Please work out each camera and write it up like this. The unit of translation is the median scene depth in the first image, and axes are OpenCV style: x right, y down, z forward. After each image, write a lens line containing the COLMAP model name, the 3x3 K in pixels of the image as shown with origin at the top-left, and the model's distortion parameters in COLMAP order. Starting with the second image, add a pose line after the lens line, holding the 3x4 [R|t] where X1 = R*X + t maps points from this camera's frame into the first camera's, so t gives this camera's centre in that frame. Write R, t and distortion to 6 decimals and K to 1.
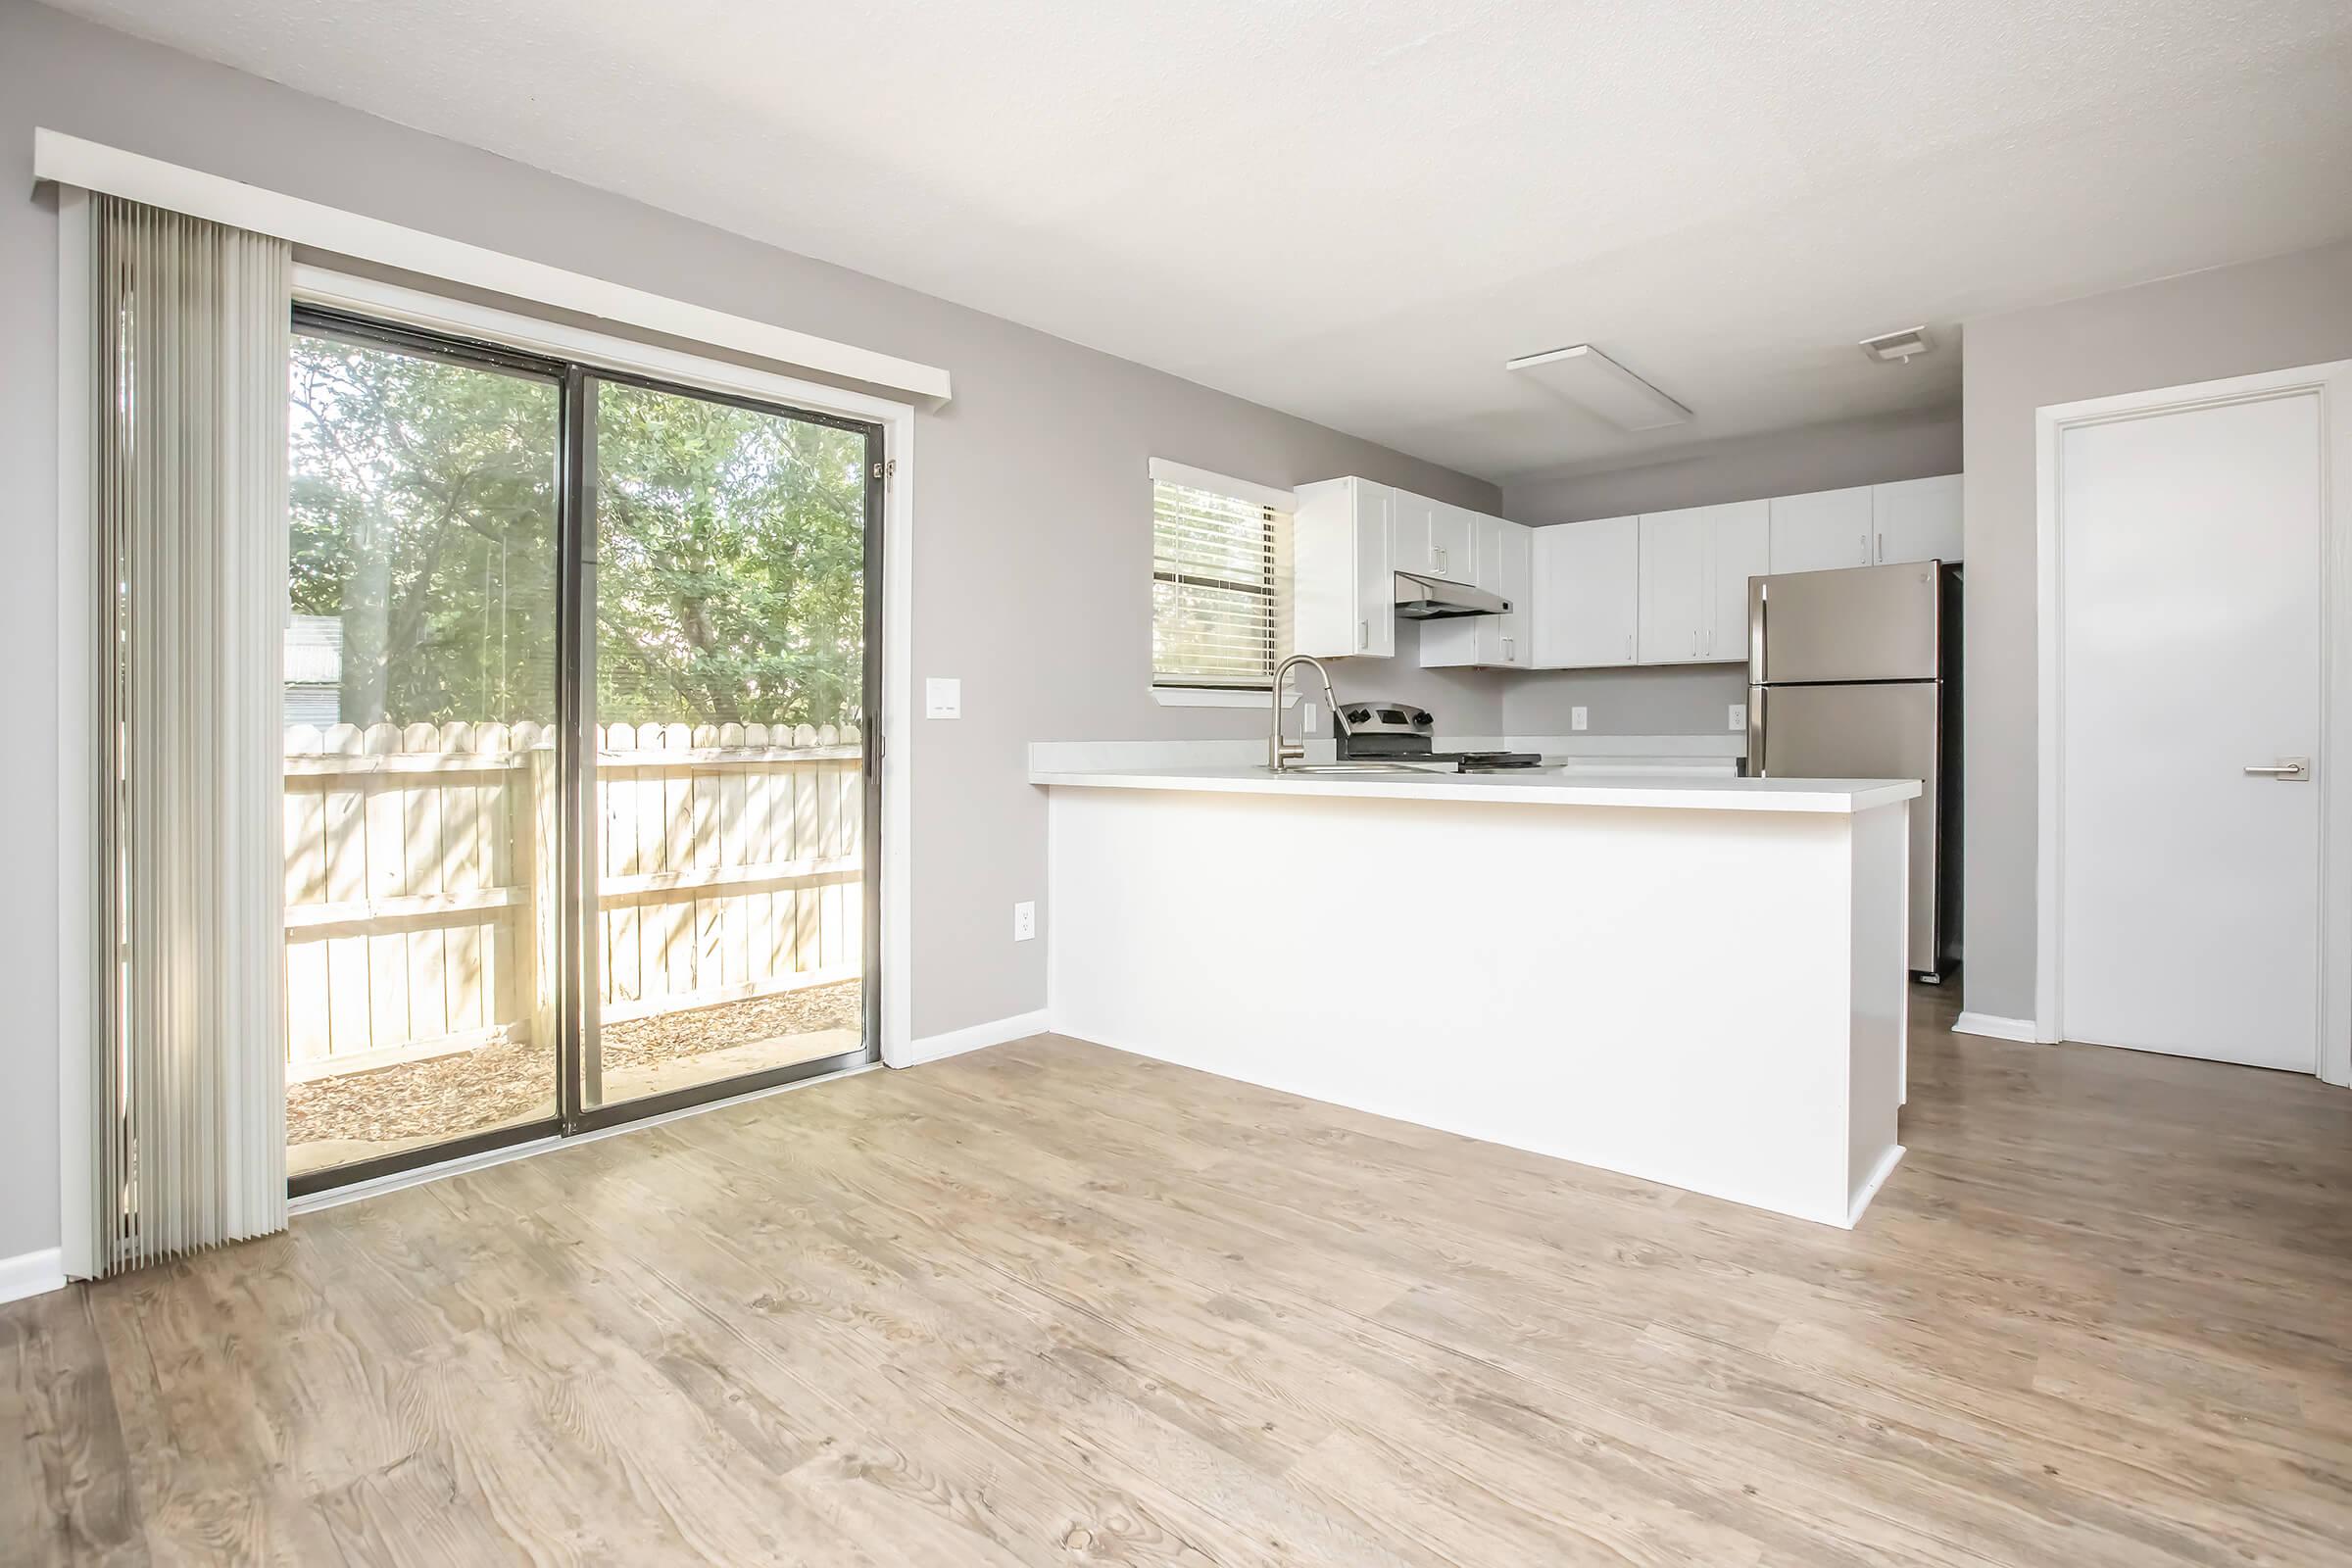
lens RADIAL K [[1166.1, 0, 1177.8], [0, 1166.1, 759.0], [0, 0, 1]] dist [-0.056449, 0.020782]
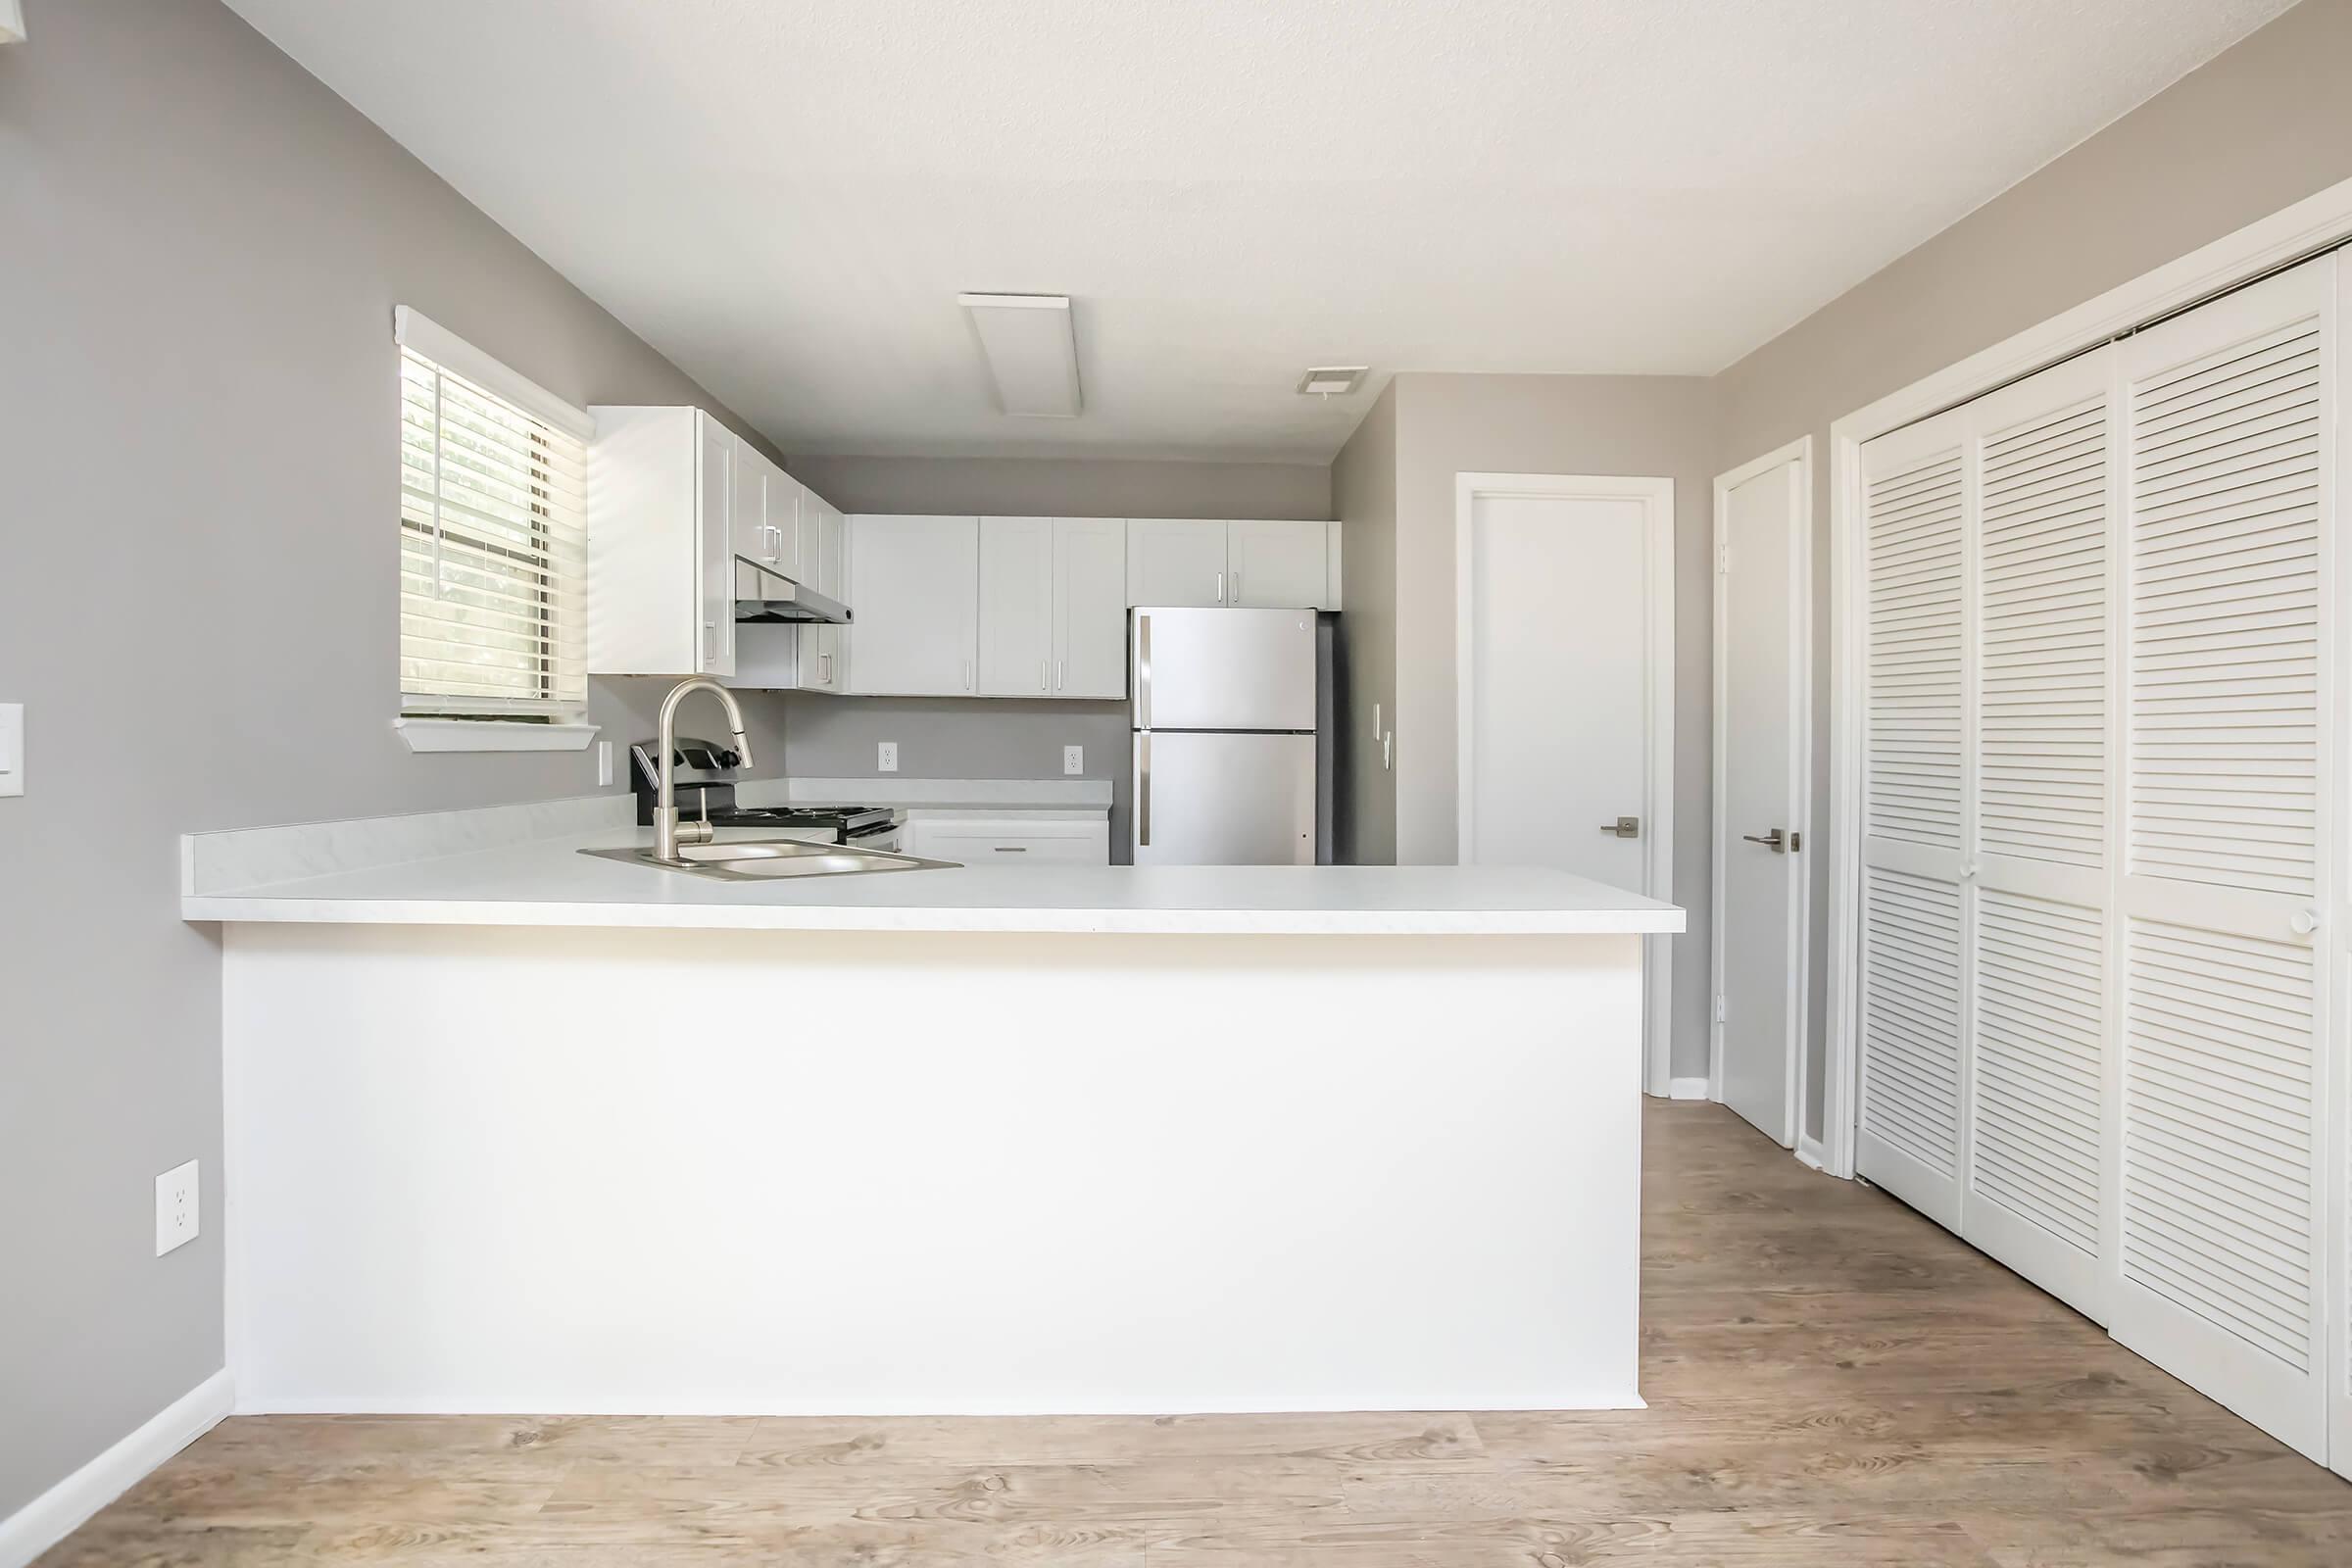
lens RADIAL K [[1254.7, 0, 1176.0], [0, 1254.7, 784.0], [0, 0, 1]] dist [-0.052432, 0.027162]
pose [[0.713347, -0.009343, 0.700749, -0.162987], [-0.002134, 0.999878, 0.015504, -0.038340], [-0.700808, -0.012555, 0.713240, 0.301170]]
